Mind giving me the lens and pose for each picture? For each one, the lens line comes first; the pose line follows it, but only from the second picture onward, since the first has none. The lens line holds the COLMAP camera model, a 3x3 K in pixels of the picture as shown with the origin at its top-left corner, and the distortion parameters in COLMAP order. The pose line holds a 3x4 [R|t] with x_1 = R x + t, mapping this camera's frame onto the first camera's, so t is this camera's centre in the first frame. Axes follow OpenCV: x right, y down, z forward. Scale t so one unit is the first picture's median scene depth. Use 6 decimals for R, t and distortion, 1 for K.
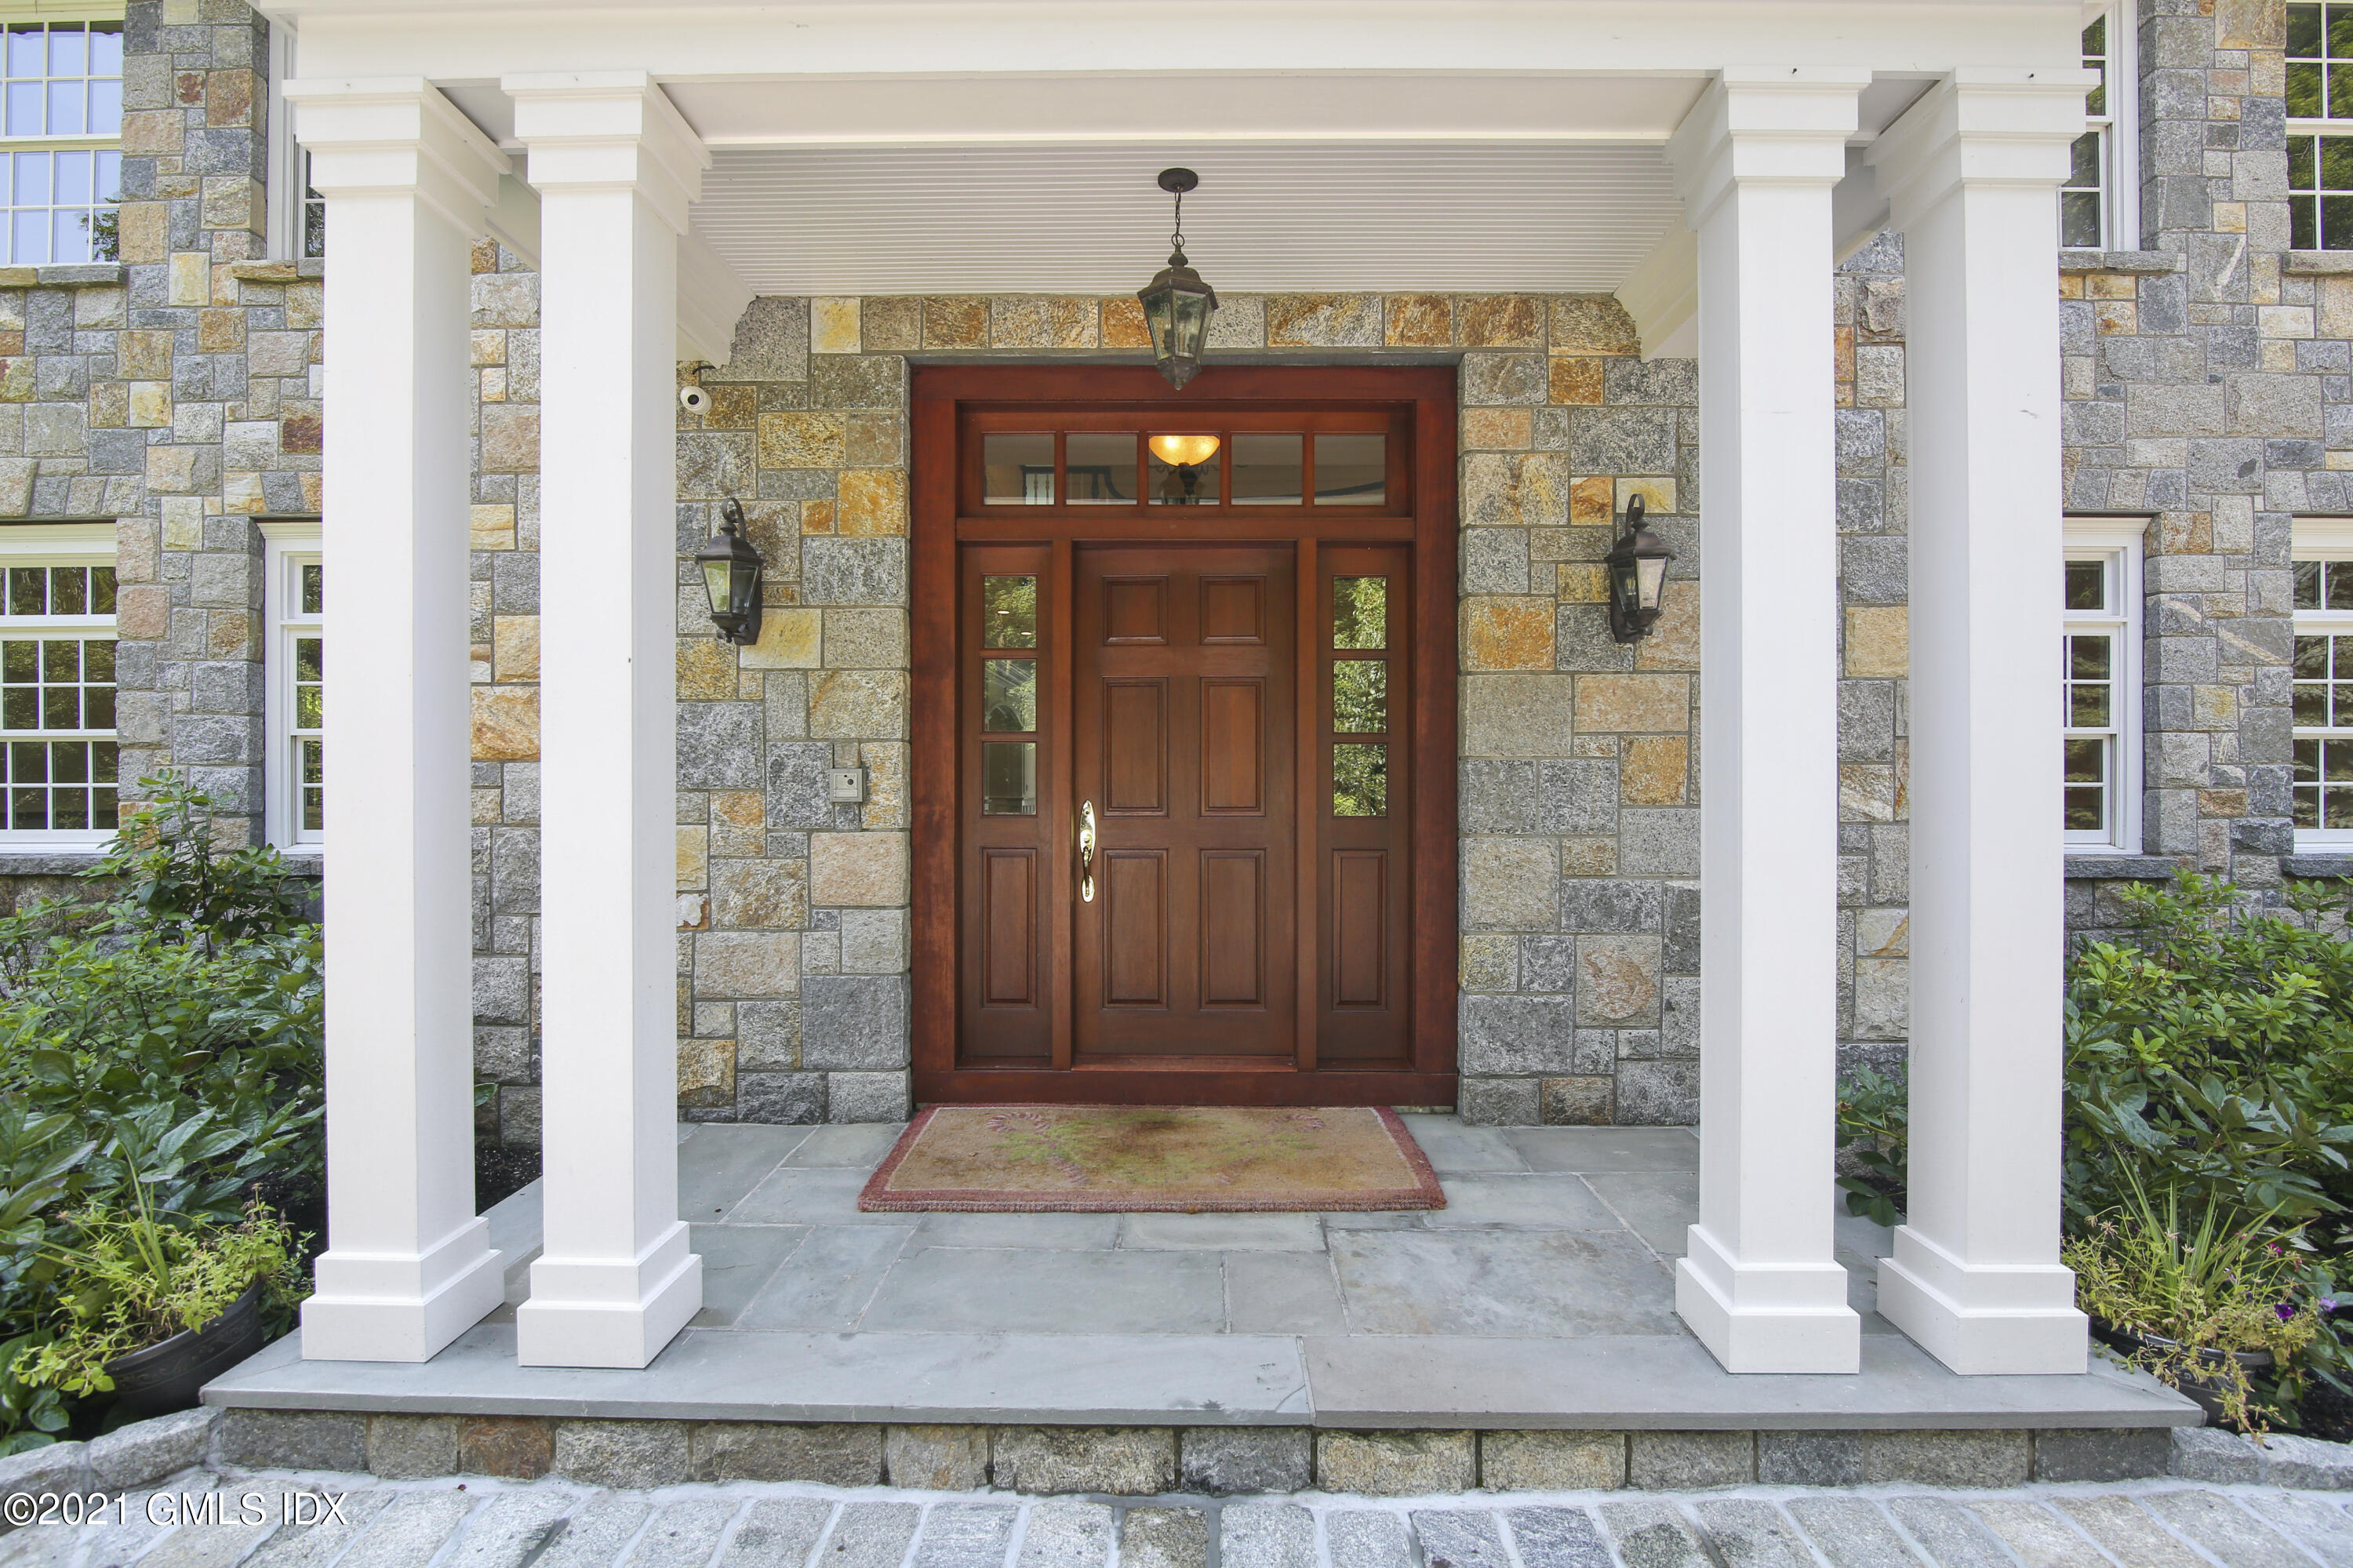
lens RADIAL K [[1089.1, 0, 1177.0], [0, 1089.1, 791.8], [0, 0, 1]] dist [-0.018653, 0.000182]
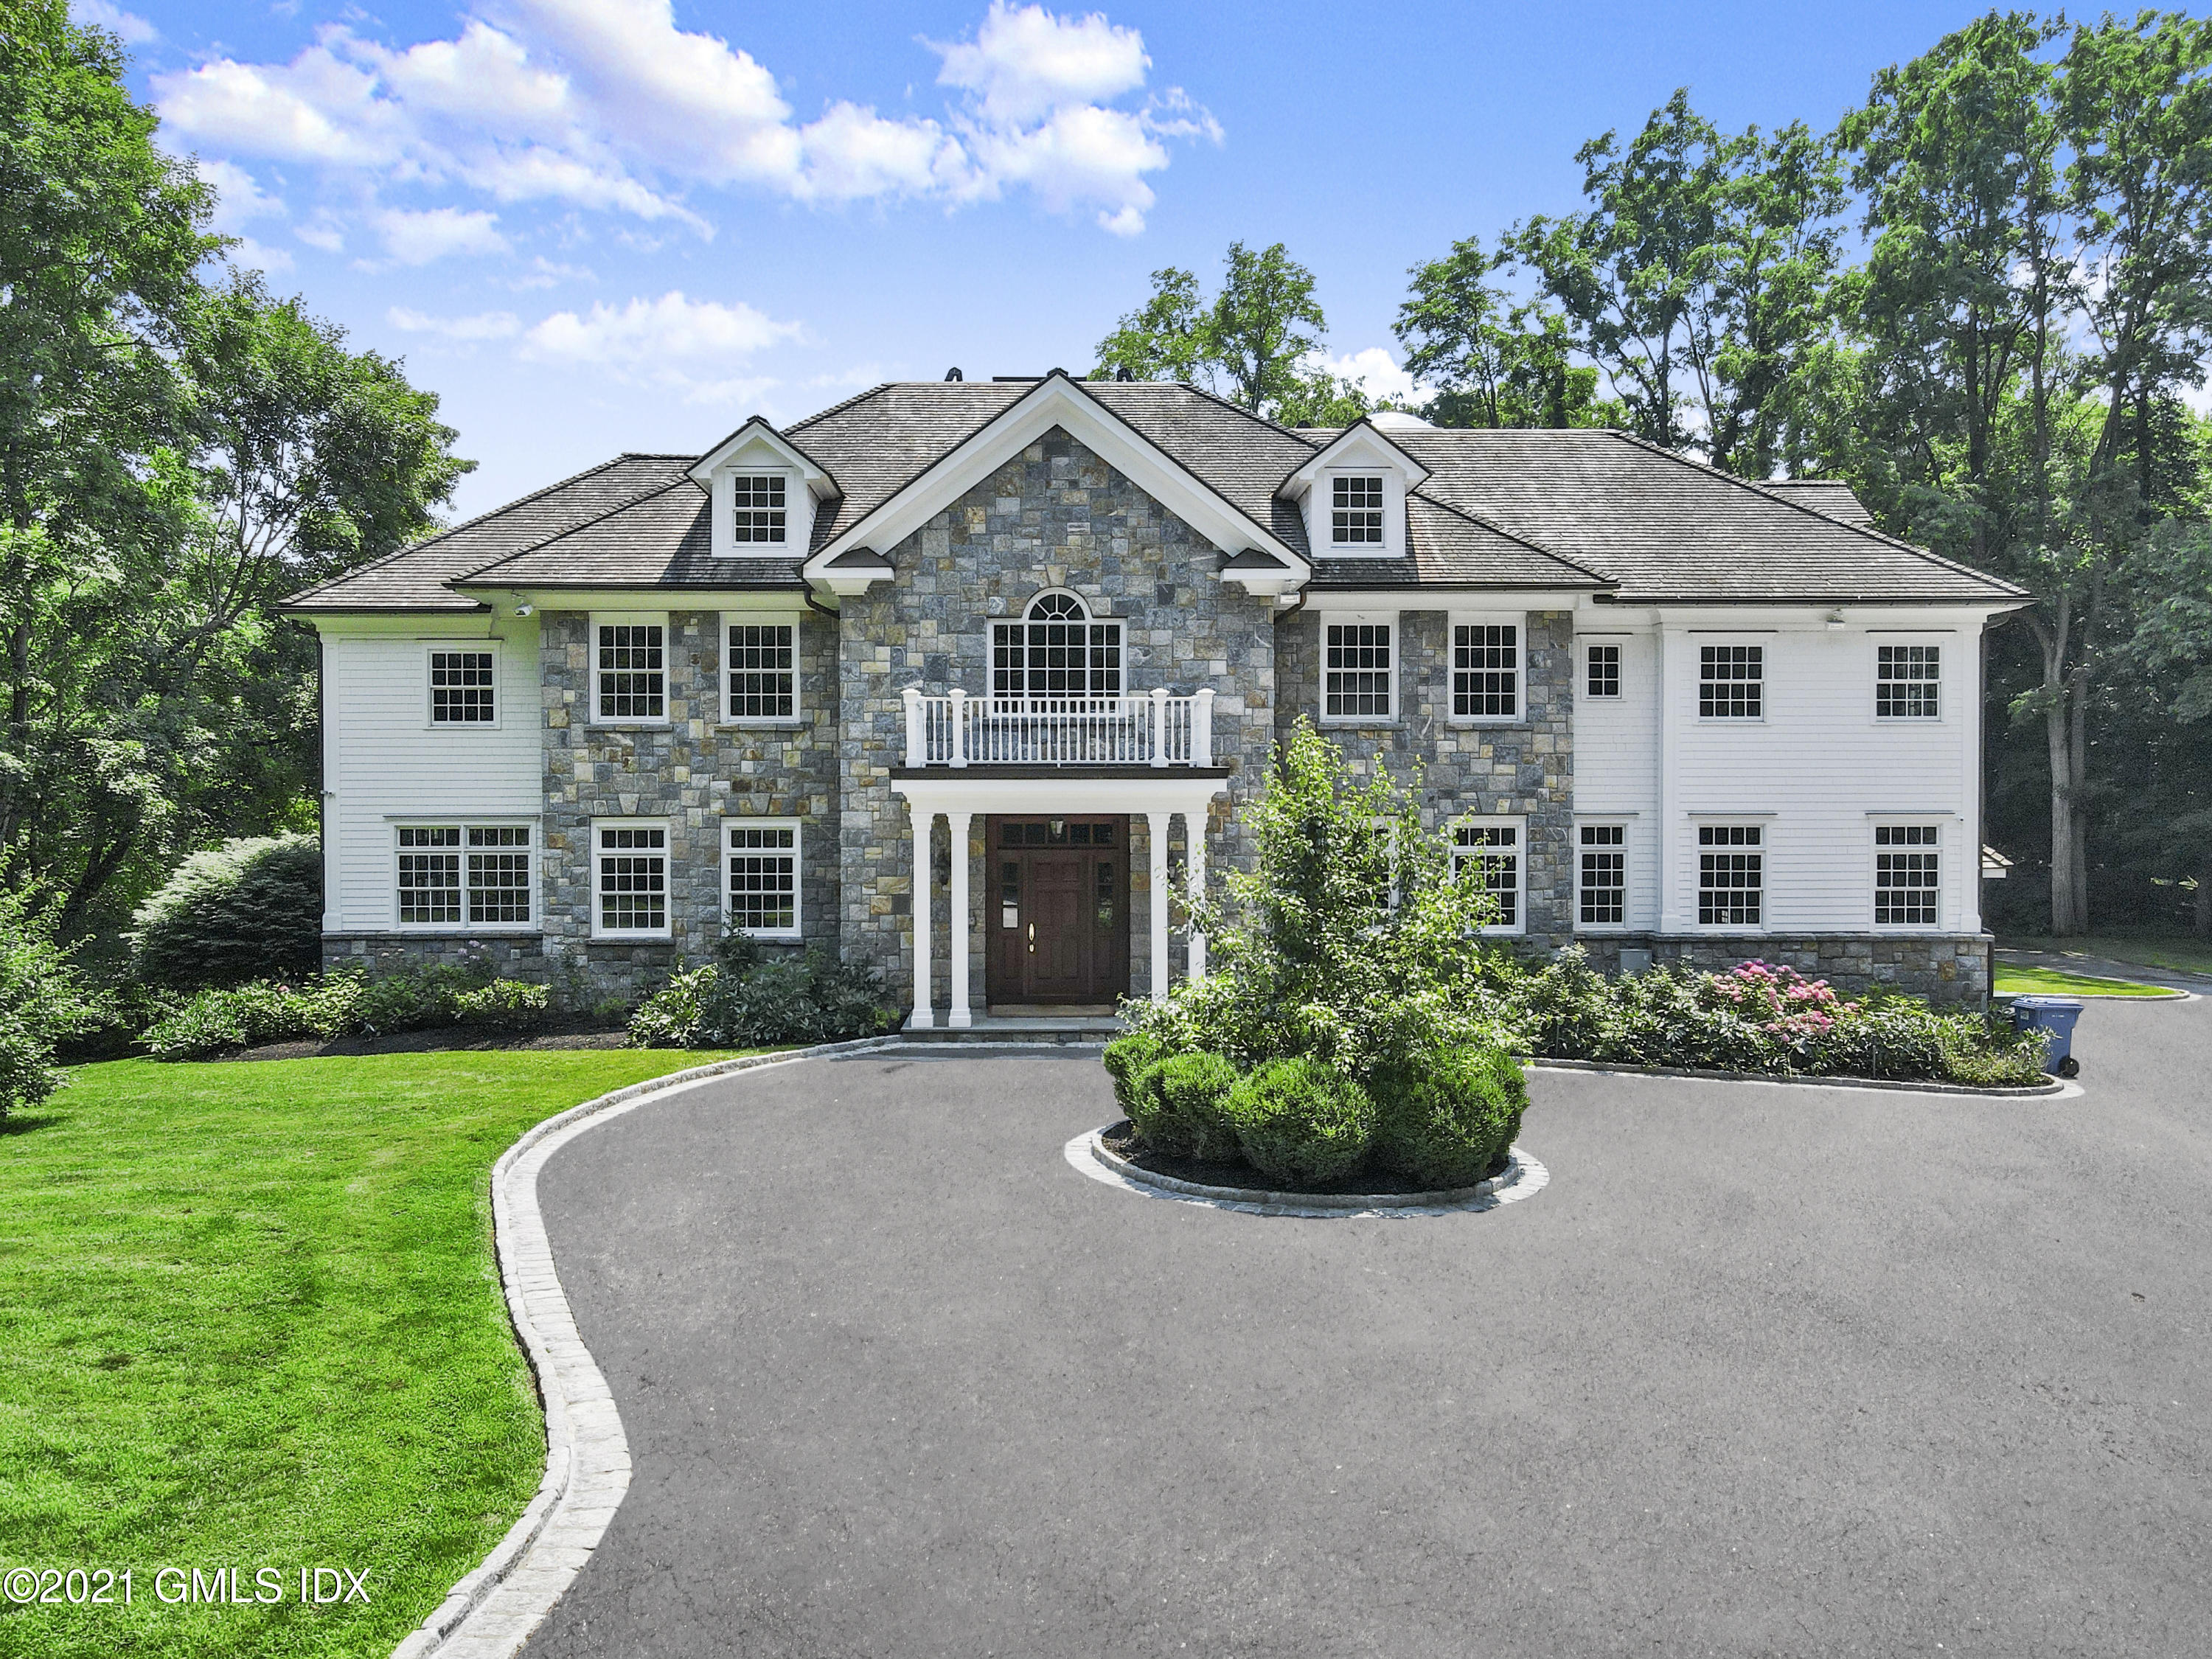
lens RADIAL K [[1565.4, 0, 1104.5], [0, 1565.4, 826.2], [0, 0, 1]] dist [-0.021022, -0.003275]
pose [[0.998567, 0.001259, 0.053507, -0.085365], [-0.001708, 0.999964, 0.008333, -0.264184], [-0.053494, -0.008412, 0.998533, -3.105452]]
